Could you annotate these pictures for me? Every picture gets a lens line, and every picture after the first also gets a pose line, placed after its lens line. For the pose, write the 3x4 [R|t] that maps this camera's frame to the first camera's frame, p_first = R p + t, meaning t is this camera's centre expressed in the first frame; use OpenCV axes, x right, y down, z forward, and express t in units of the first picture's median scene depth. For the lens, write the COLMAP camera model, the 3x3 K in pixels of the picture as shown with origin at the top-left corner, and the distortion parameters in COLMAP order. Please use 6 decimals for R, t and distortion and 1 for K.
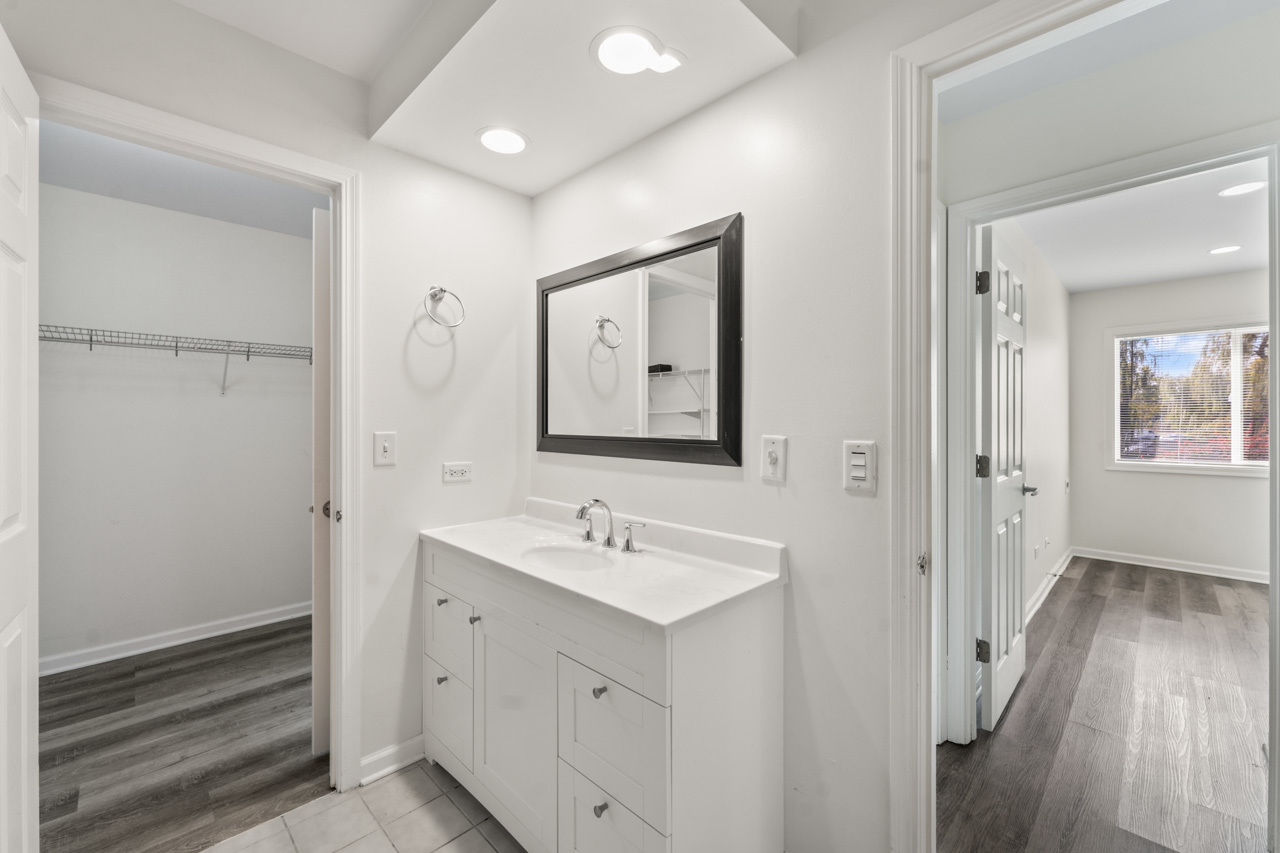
lens RADIAL K [[517.3, 0, 645.3], [0, 517.3, 417.3], [0, 0, 1]] dist [-0.000225, -0.002511]
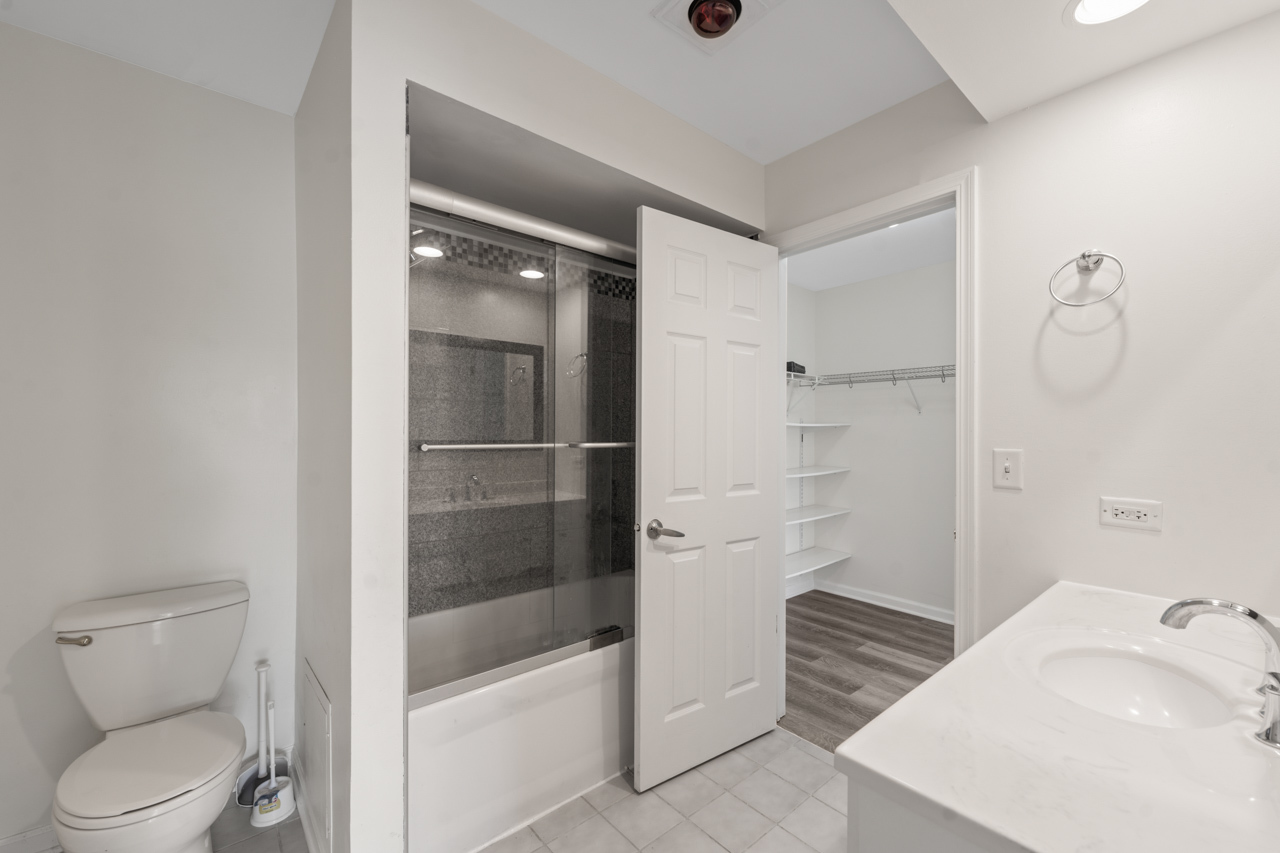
lens RADIAL K [[517.3, 0, 641.2], [0, 517.3, 435.0], [0, 0, 1]] dist [-0.000225, -0.002511]
pose [[-0.089101, 0.002003, -0.996021, 0.363132], [-0.003652, 0.999991, 0.002337, 0.004689], [0.996016, 0.003846, -0.089093, 0.423908]]
